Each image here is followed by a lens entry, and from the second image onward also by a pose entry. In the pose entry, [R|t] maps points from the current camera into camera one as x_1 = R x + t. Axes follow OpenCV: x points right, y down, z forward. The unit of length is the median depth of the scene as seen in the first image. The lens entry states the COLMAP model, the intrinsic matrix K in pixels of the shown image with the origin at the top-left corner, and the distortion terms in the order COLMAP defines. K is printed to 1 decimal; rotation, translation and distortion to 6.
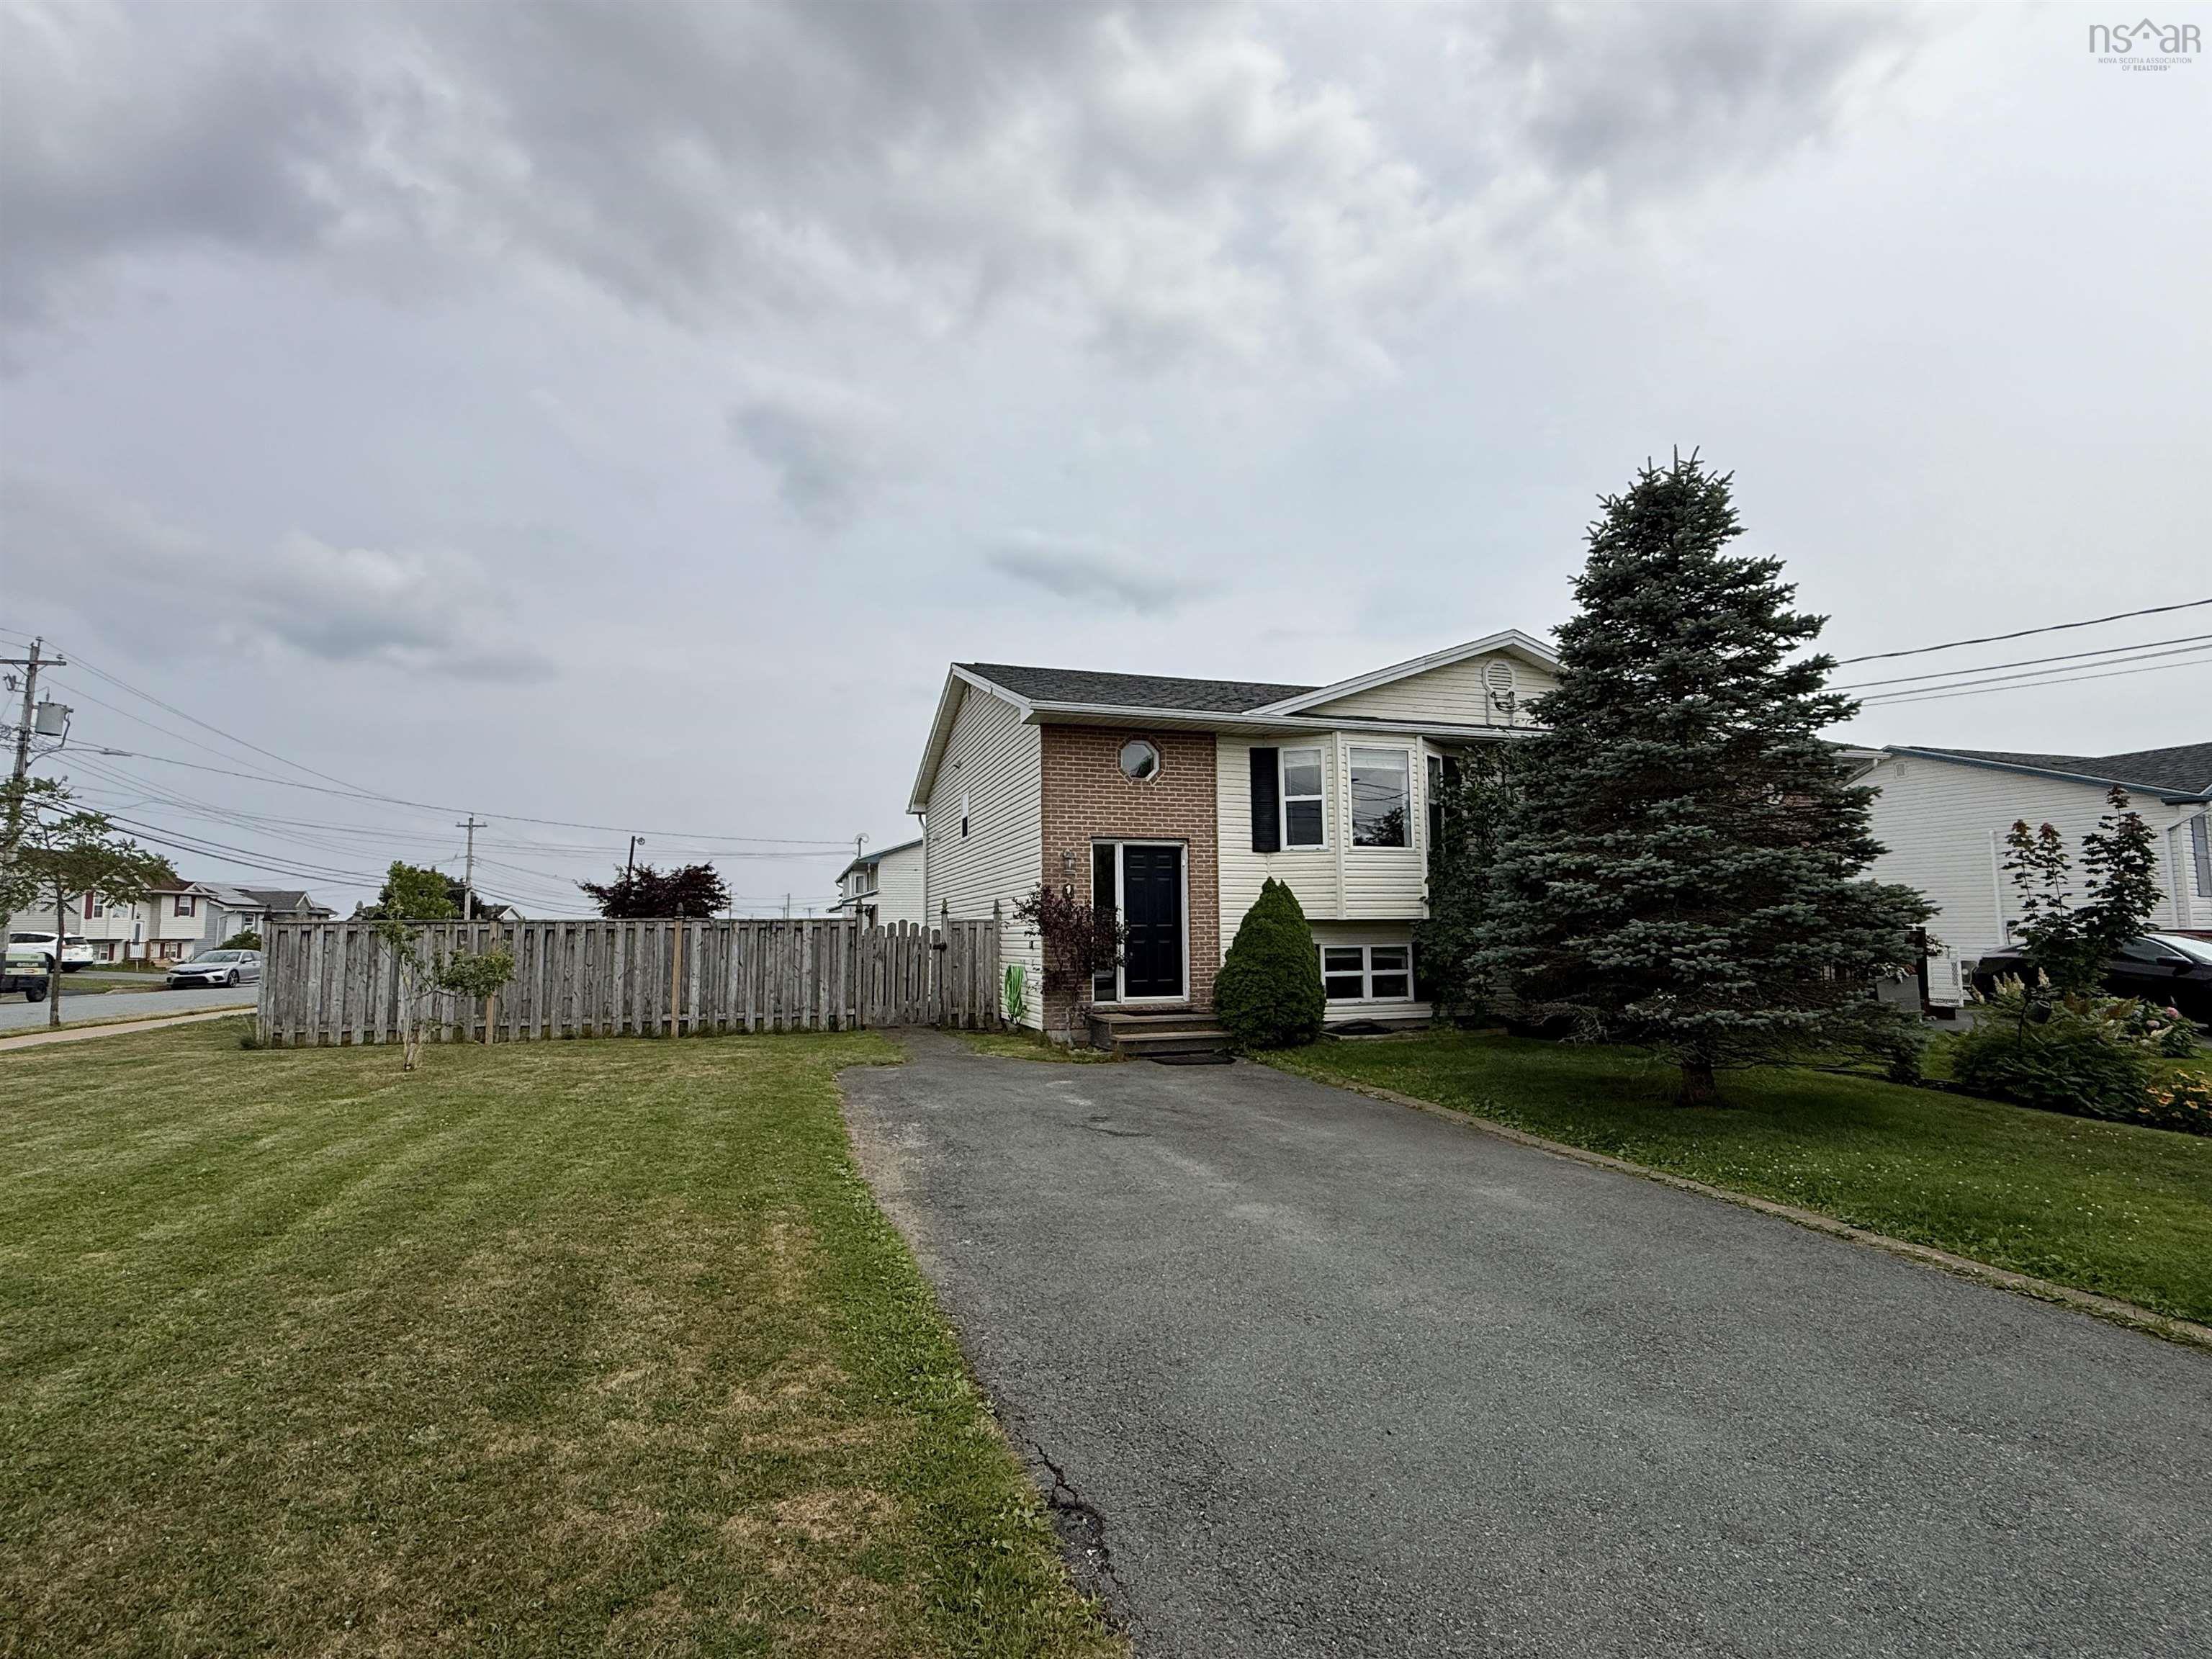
lens RADIAL K [[1043.2, 0, 1108.2], [0, 1043.2, 829.6], [0, 0, 1]] dist [-0.021247, -0.000670]
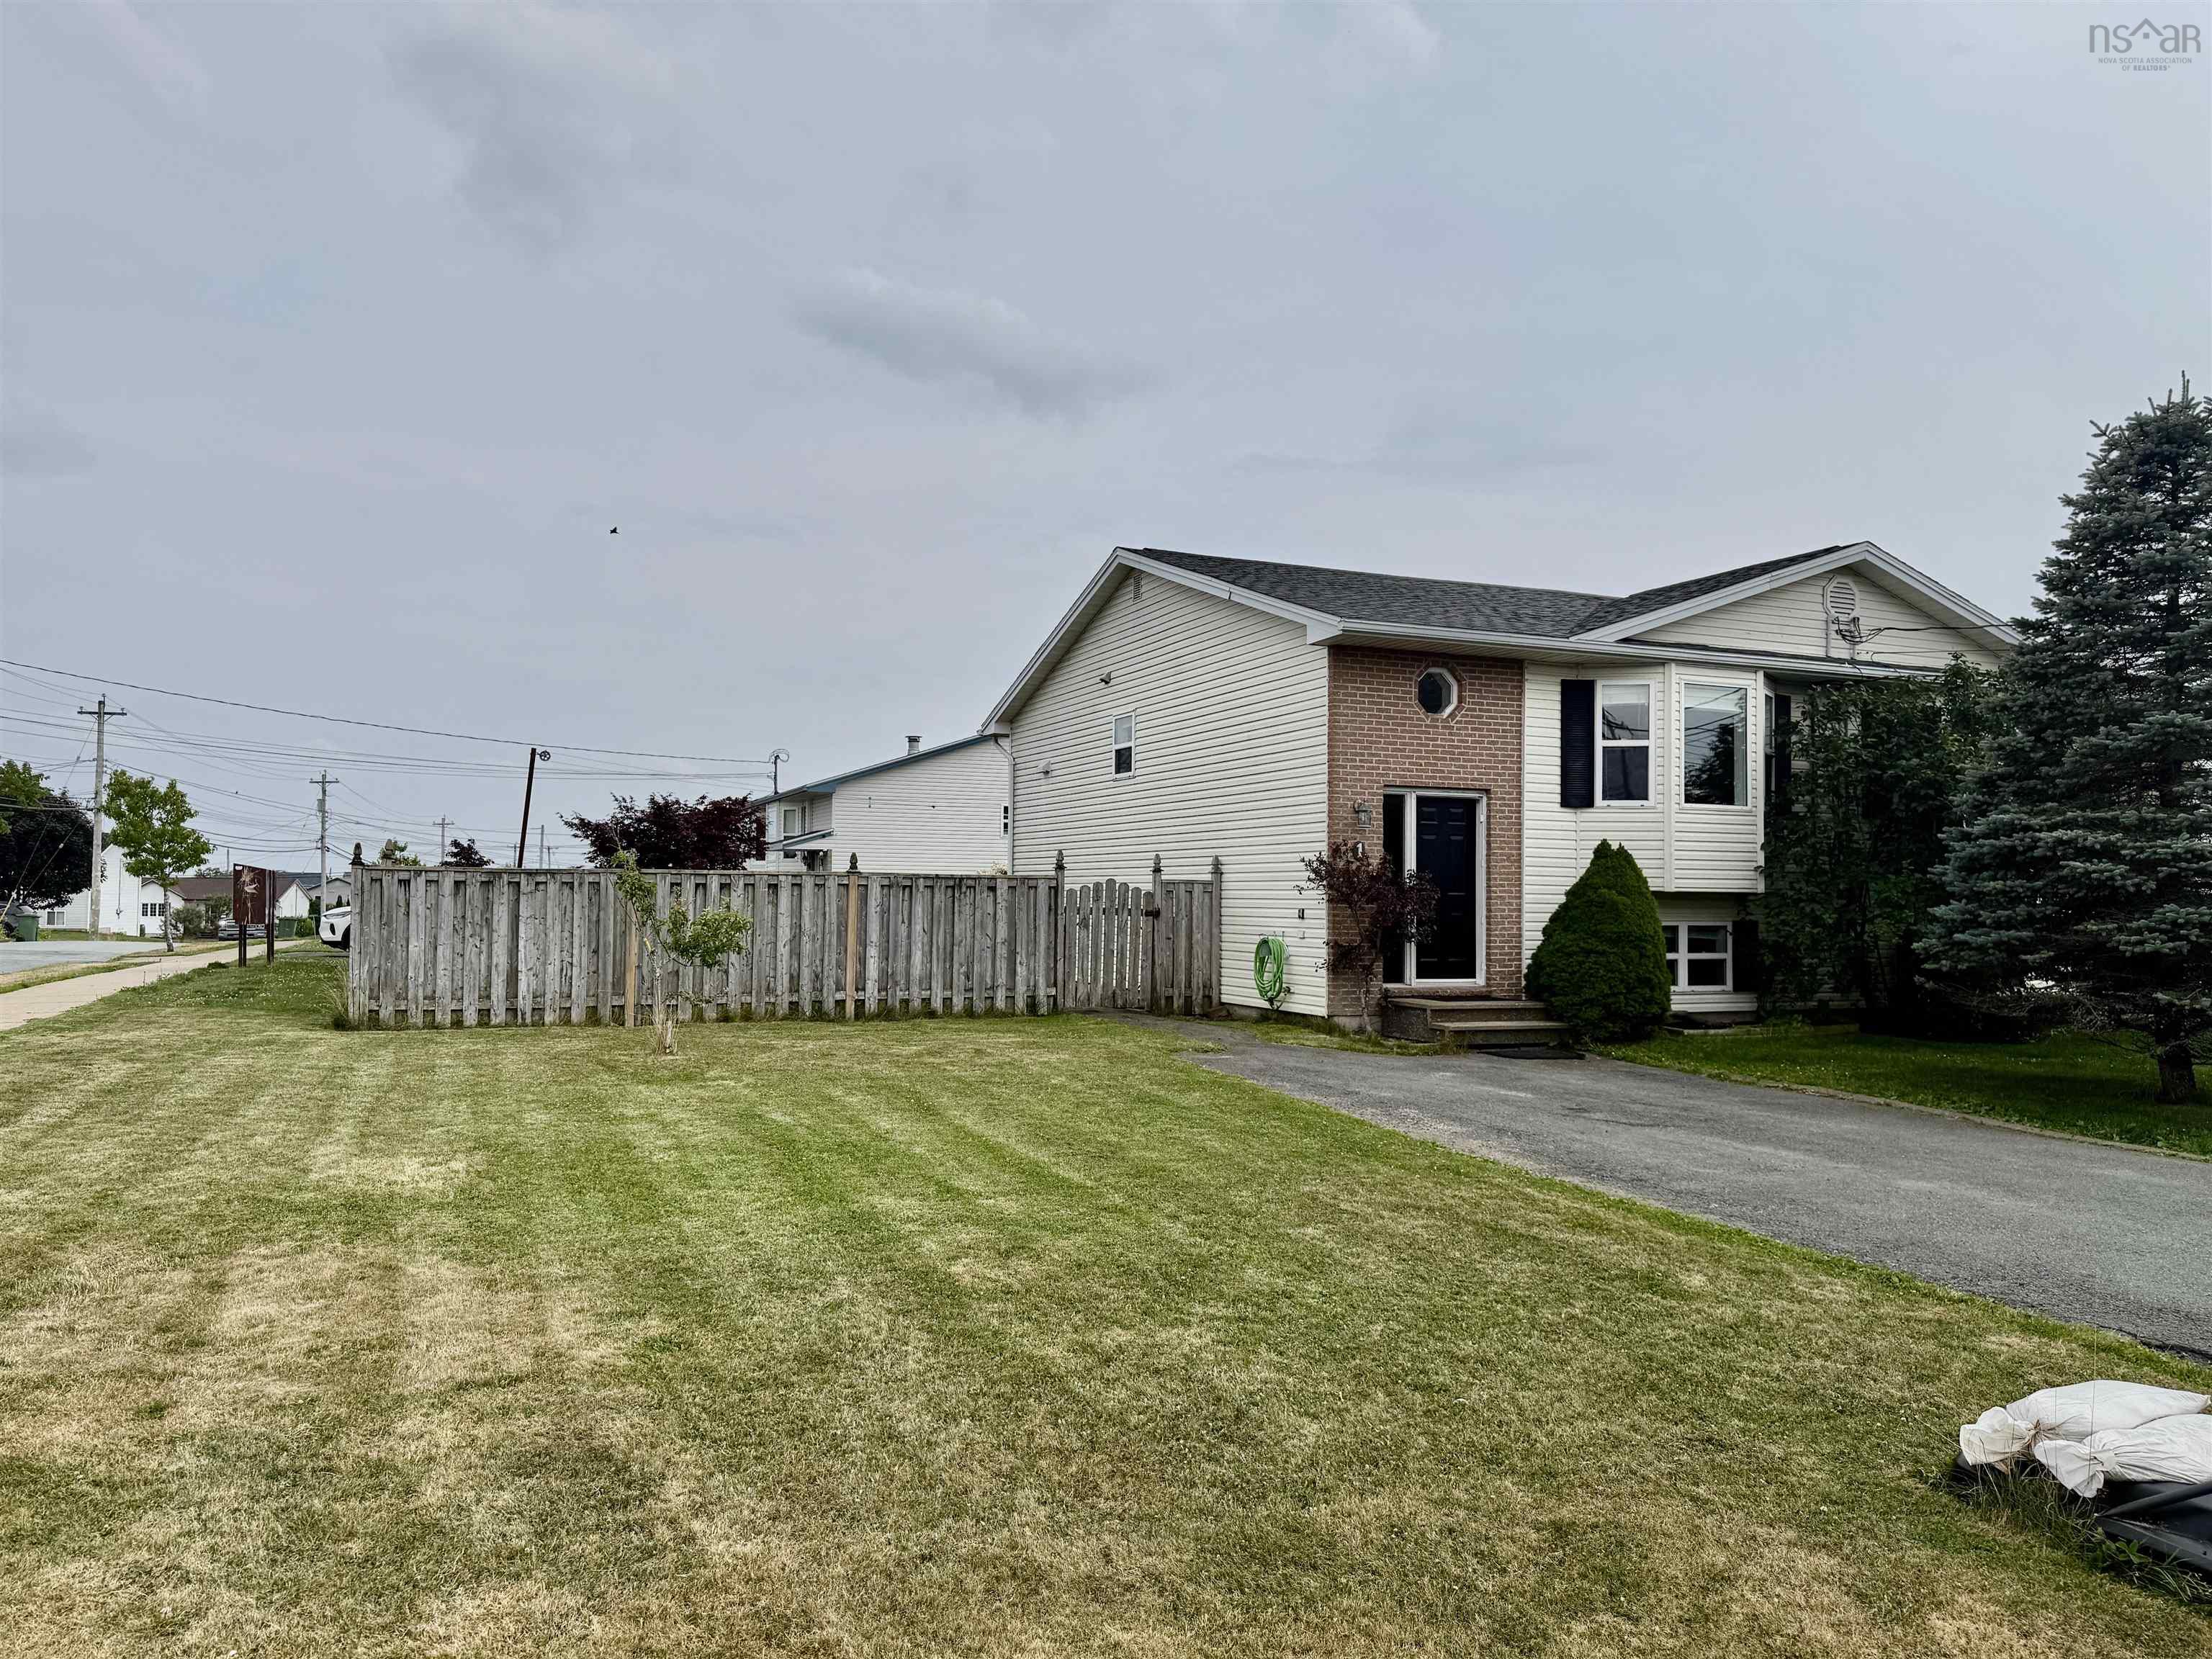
lens RADIAL K [[1525.9, 0, 1092.9], [0, 1525.9, 835.2], [0, 0, 1]] dist [0.026783, -0.030963]
pose [[0.996139, 0.024332, 0.084347, -0.334193], [-0.029428, 0.997781, 0.059719, -0.017430], [-0.082707, -0.061970, 0.994645, -0.173187]]
